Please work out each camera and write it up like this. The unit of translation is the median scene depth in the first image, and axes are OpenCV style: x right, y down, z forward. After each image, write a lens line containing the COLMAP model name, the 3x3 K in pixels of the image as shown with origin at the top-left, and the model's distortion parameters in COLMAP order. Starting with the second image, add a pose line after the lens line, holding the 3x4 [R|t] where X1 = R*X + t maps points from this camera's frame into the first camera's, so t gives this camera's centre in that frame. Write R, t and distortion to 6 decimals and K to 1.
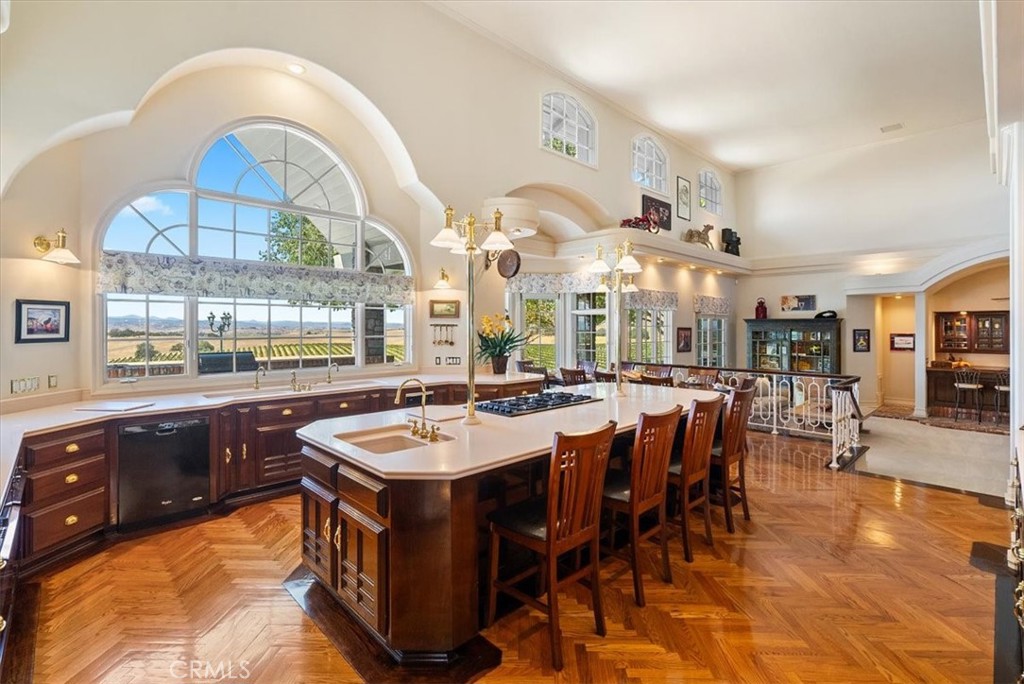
lens RADIAL K [[473.1, 0, 514.5], [0, 473.1, 335.3], [0, 0, 1]] dist [0.000795, 0.000007]
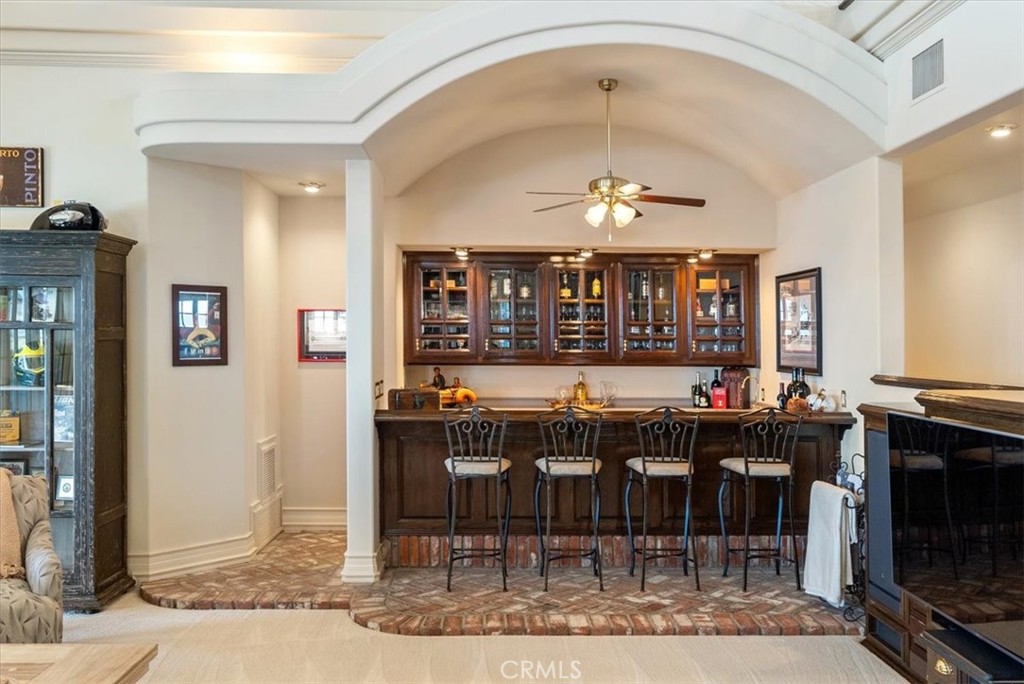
lens RADIAL K [[846.2, 0, 512.4], [0, 846.2, 341.6], [0, 0, 1]] dist [0.000300, -0.000203]
pose [[0.675313, 0.004978, 0.737514, 0.532956], [0.006144, 0.999905, -0.012376, 0.030400], [-0.737505, 0.012889, 0.675218, 0.573769]]
